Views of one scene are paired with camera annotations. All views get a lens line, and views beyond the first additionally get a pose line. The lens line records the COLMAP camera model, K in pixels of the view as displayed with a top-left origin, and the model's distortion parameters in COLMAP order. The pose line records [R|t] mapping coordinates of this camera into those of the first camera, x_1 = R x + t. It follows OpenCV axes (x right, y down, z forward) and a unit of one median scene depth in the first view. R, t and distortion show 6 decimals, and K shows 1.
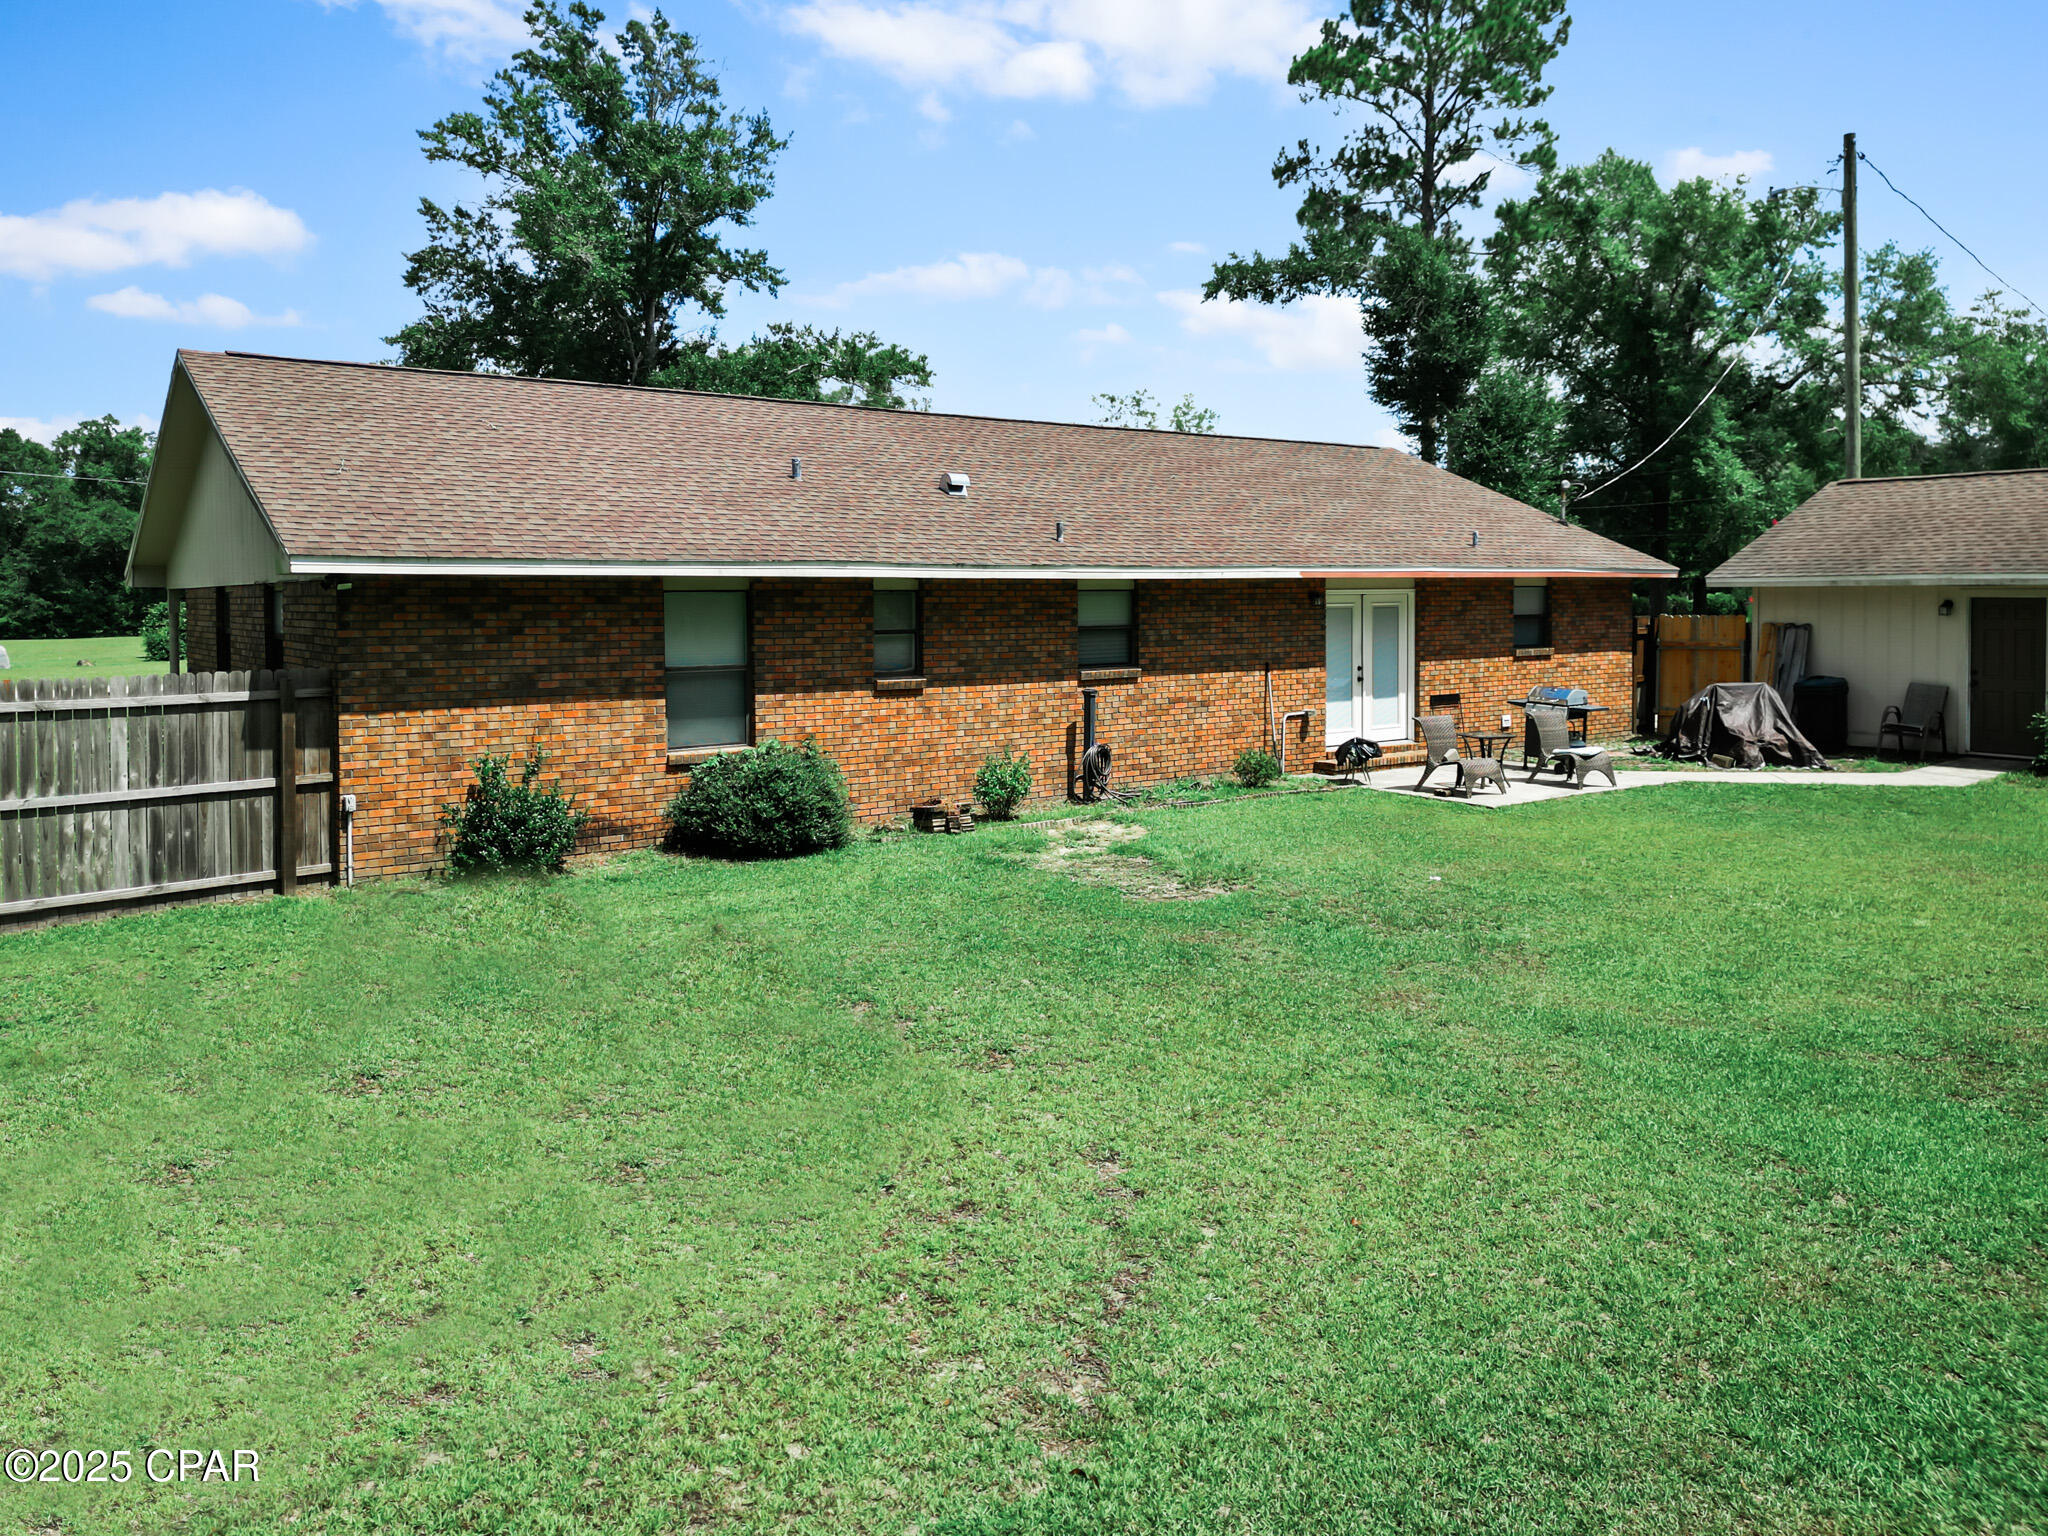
lens RADIAL K [[1522.3, 0, 1010.1], [0, 1522.3, 652.5], [0, 0, 1]] dist [0.063874, -0.057662]
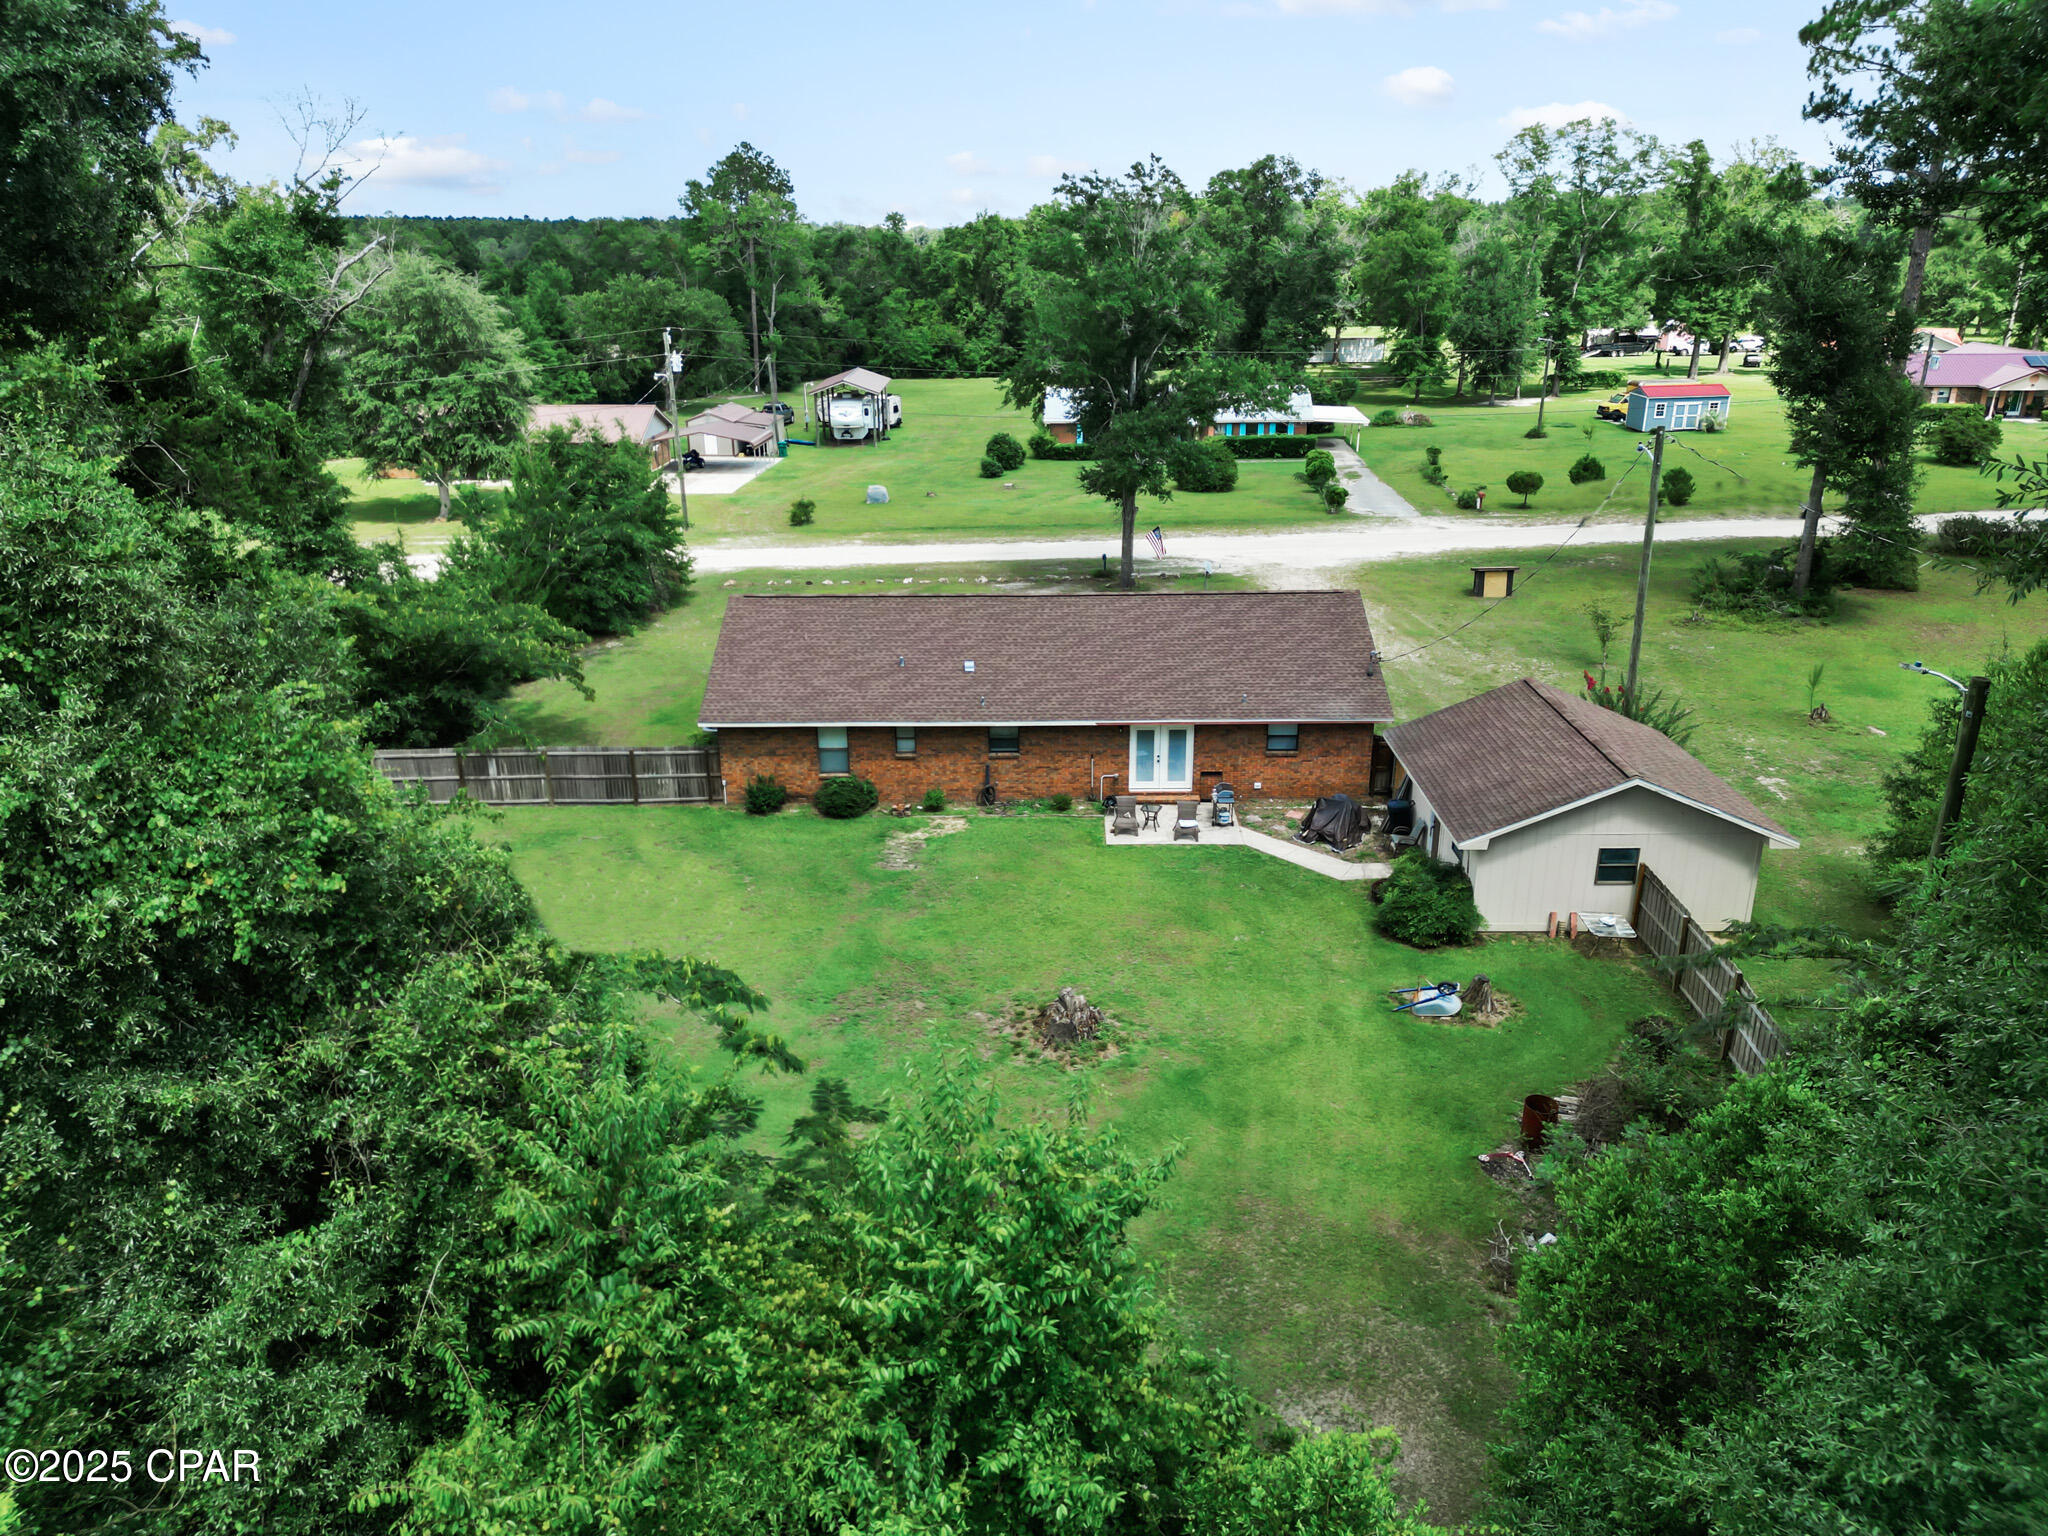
lens RADIAL K [[1461.6, 0, 1024.0], [0, 1461.6, 768.0], [0, 0, 1]] dist [0.058904, -0.056998]
pose [[0.811771, 0.192568, -0.551313, 1.549248], [-0.008460, 0.947846, 0.318616, -0.796962], [0.583915, -0.253979, 0.771063, -0.921600]]
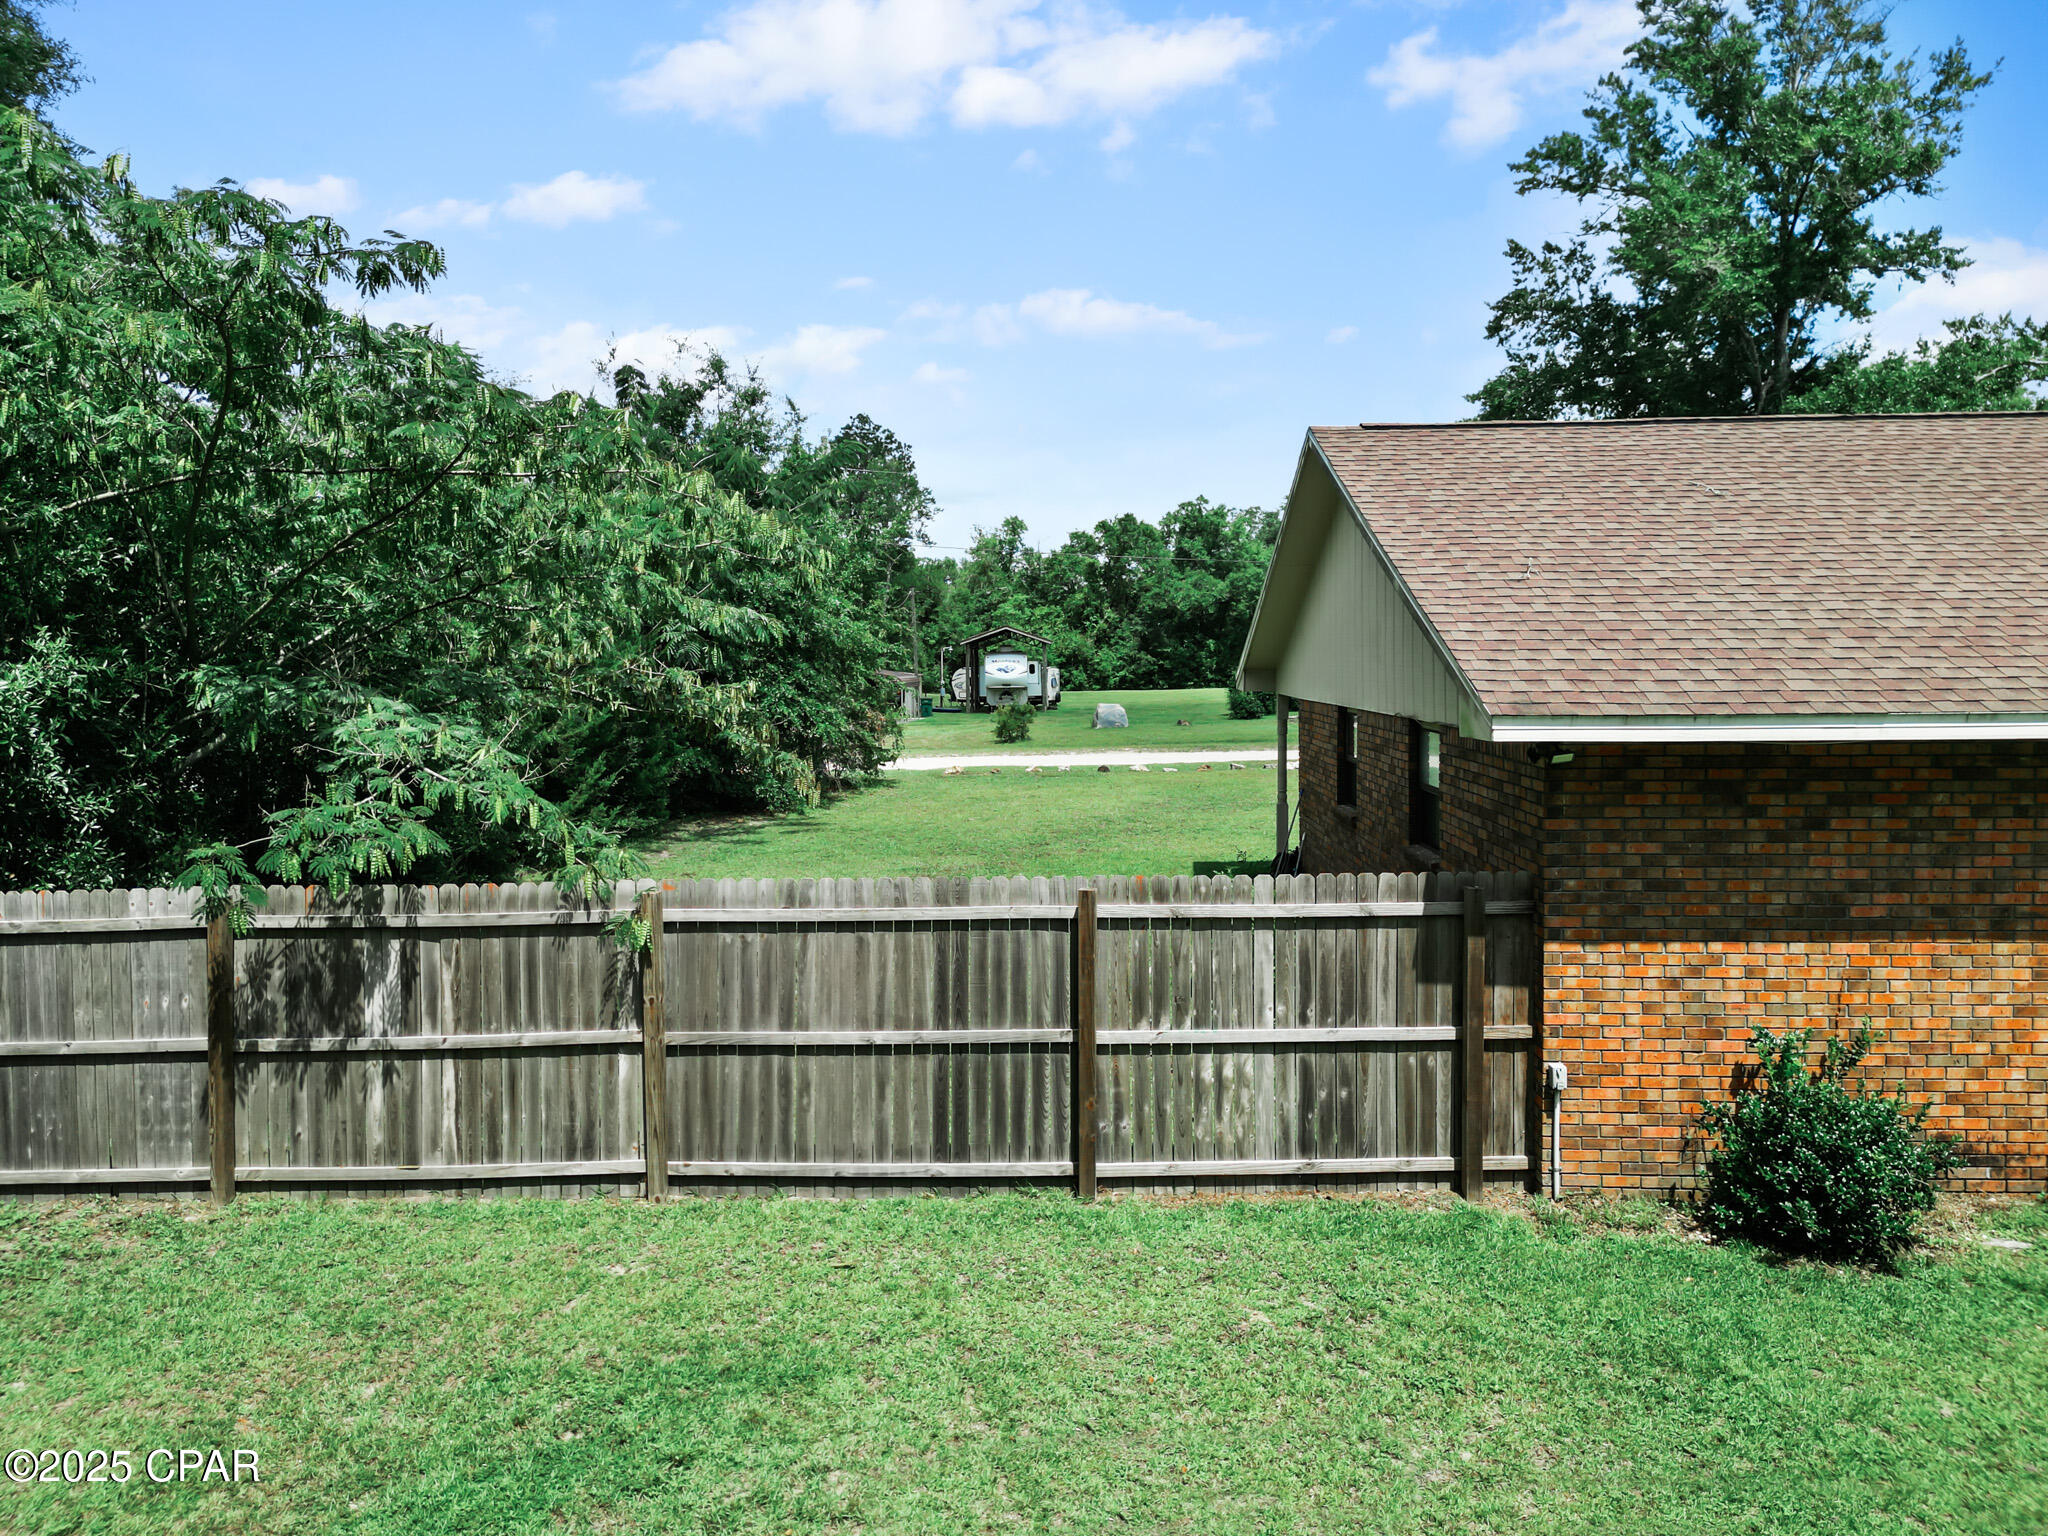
lens RADIAL K [[1461.6, 0, 1024.0], [0, 1461.6, 768.0], [0, 0, 1]] dist [0.058904, -0.056998]
pose [[0.800341, 0.042442, -0.598041, -0.191059], [-0.013098, 0.998491, 0.053333, -0.055951], [0.599402, -0.034852, 0.799689, 0.280025]]
